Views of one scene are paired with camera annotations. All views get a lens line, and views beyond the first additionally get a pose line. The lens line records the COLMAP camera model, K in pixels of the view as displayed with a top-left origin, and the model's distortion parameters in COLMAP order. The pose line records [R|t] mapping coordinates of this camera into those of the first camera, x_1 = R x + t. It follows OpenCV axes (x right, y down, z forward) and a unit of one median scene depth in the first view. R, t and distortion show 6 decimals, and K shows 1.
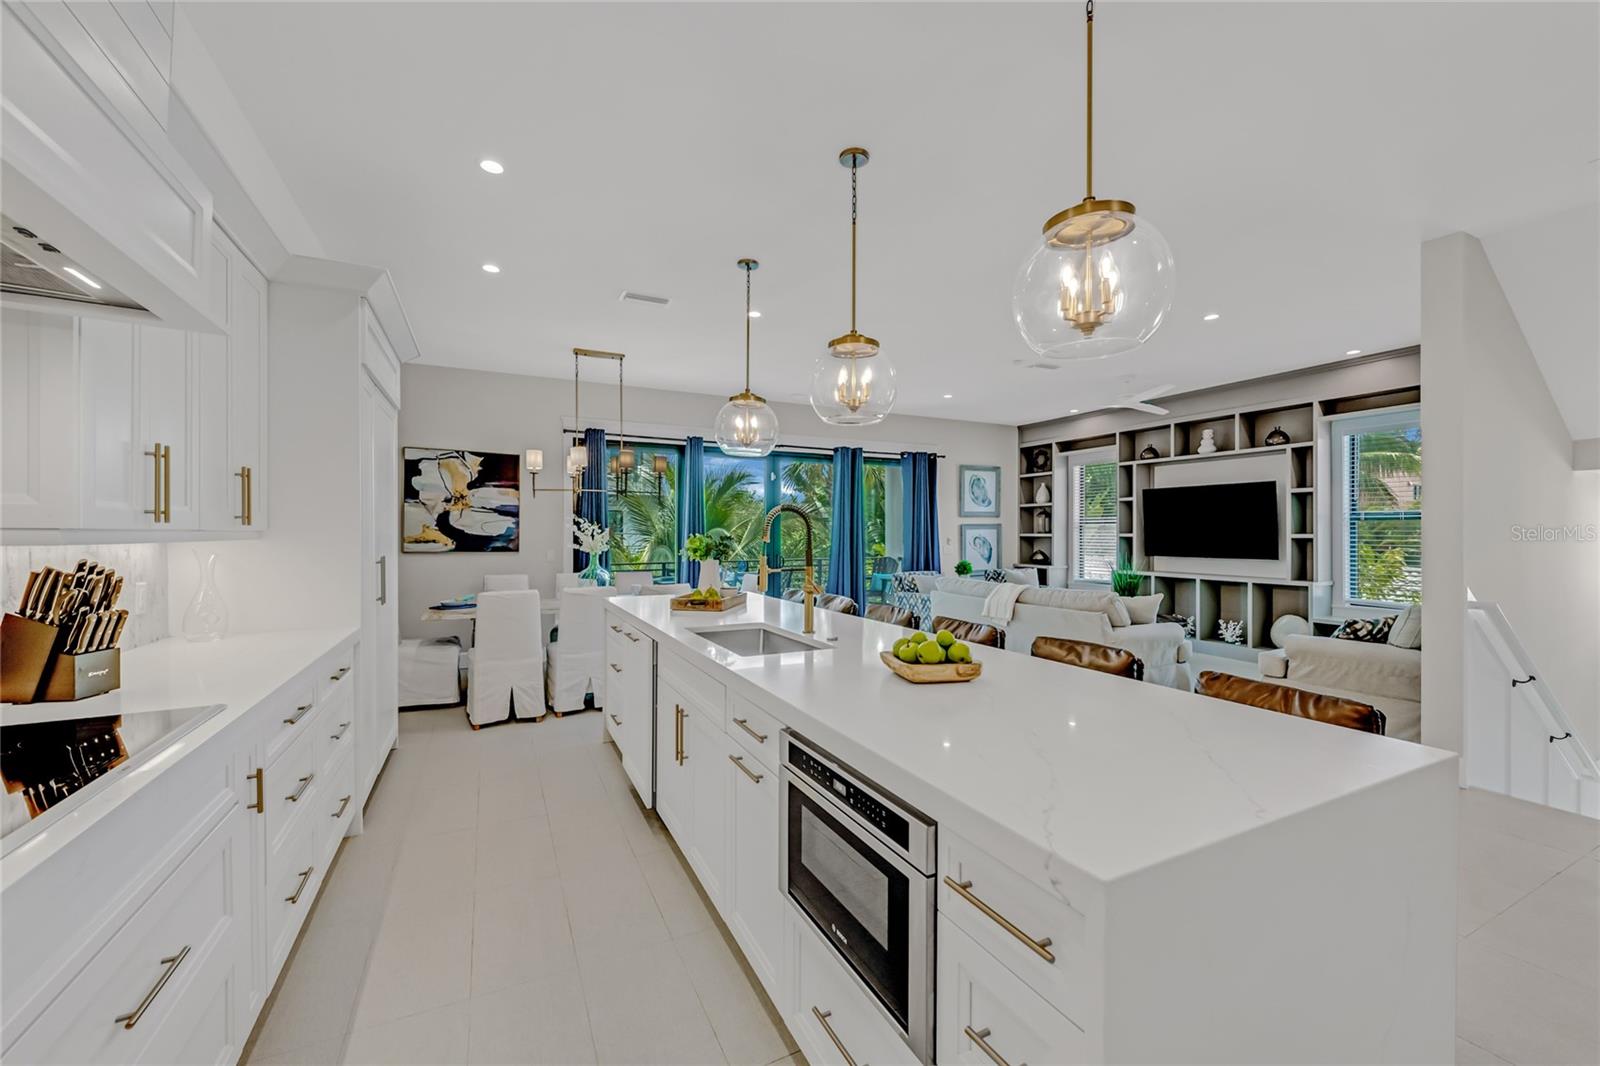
lens RADIAL K [[637.3, 0, 788.4], [0, 637.3, 535.8], [0, 0, 1]] dist [0.005335, -0.002890]
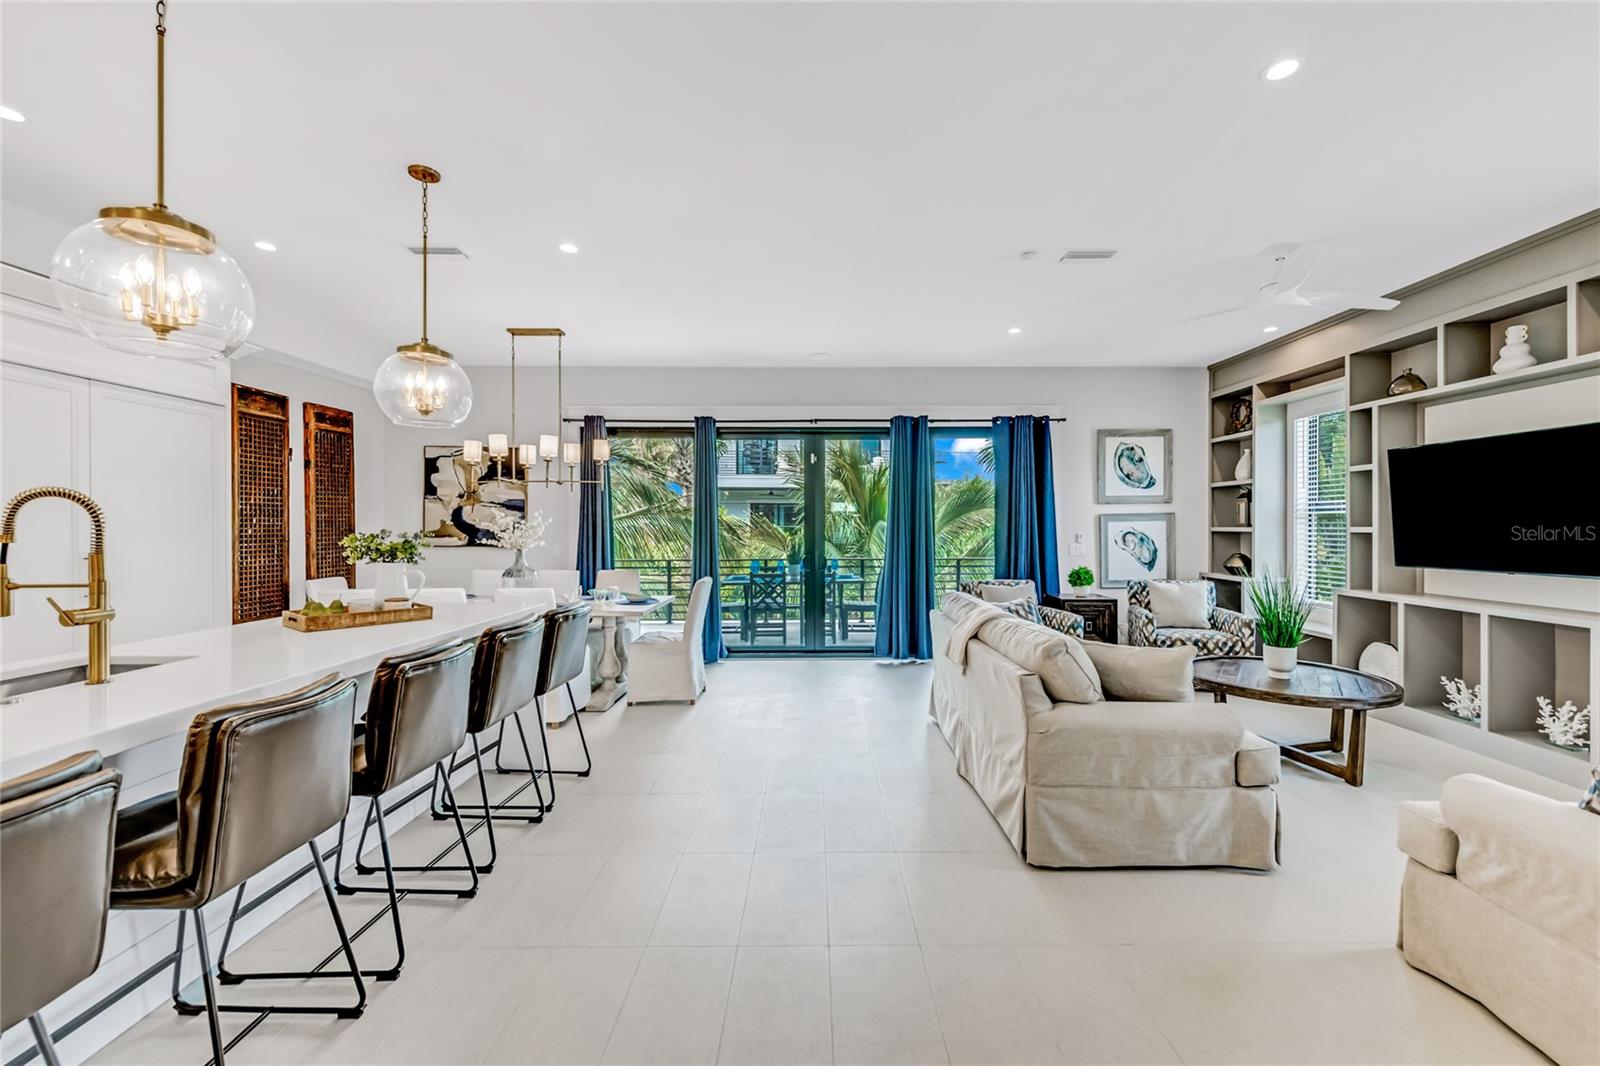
lens RADIAL K [[637.3, 0, 826.1], [0, 637.3, 530.0], [0, 0, 1]] dist [0.005335, -0.002890]
pose [[0.898328, 0.000419, -0.439325, 0.409877], [0.000262, 0.999999, 0.001490, -0.002009], [0.439326, -0.001454, 0.898327, 0.310367]]
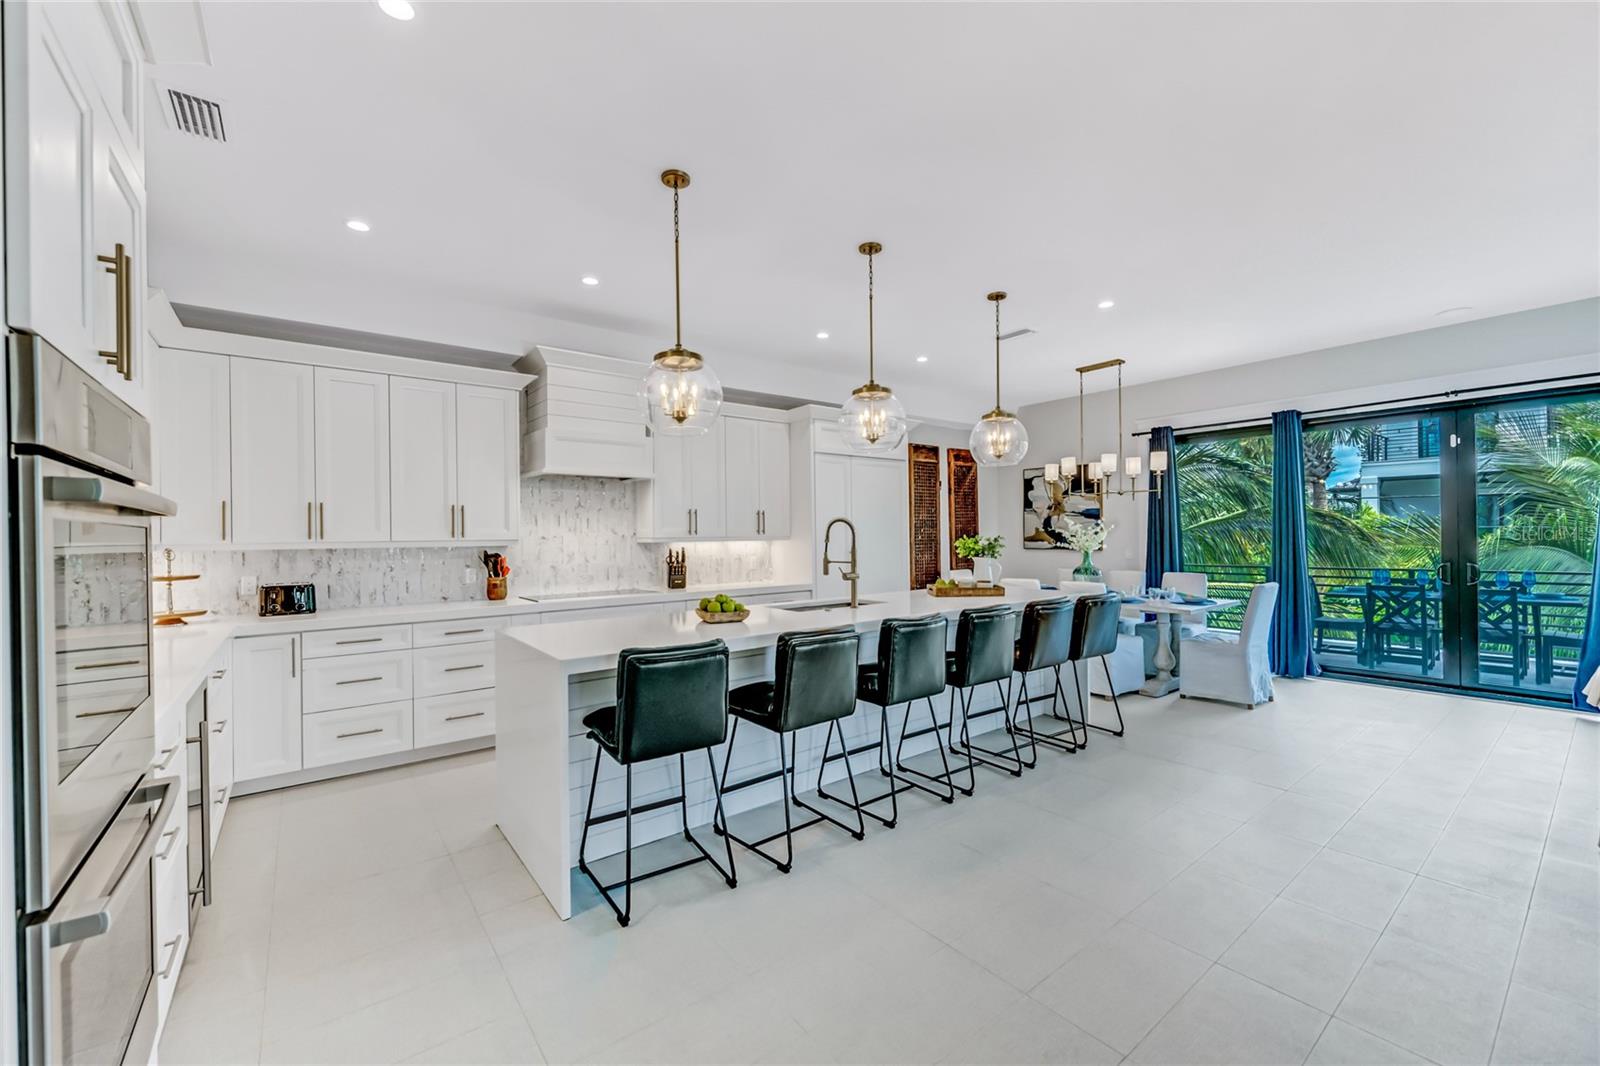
lens RADIAL K [[637.3, 0, 811.2], [0, 637.3, 526.1], [0, 0, 1]] dist [0.005335, -0.002890]
pose [[0.194468, -0.019160, -0.980722, 0.560406], [0.009551, 0.999799, -0.017639, -0.001439], [0.980862, -0.005937, 0.194612, 0.271171]]
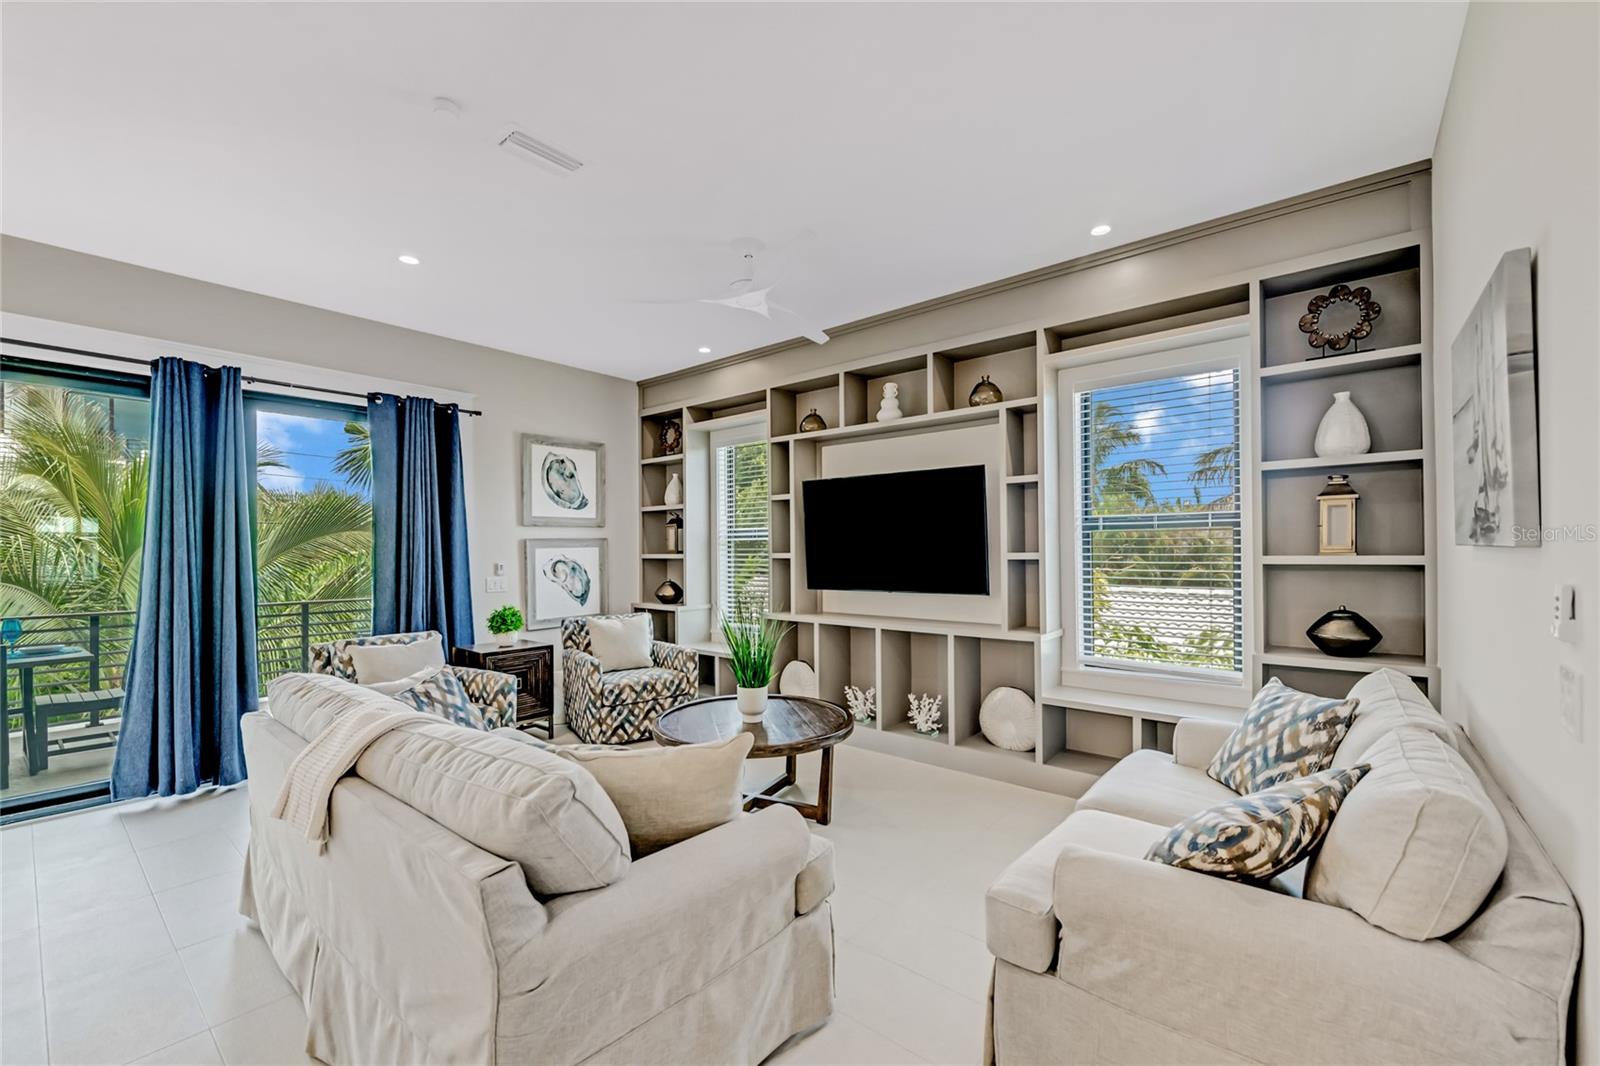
lens RADIAL K [[637.3, 0, 804.1], [0, 637.3, 550.4], [0, 0, 1]] dist [0.005335, -0.002890]
pose [[0.915192, -0.006383, 0.402968, 0.357503], [0.009143, 0.999946, -0.004926, -0.003361], [-0.402915, 0.008192, 0.915201, 0.508576]]
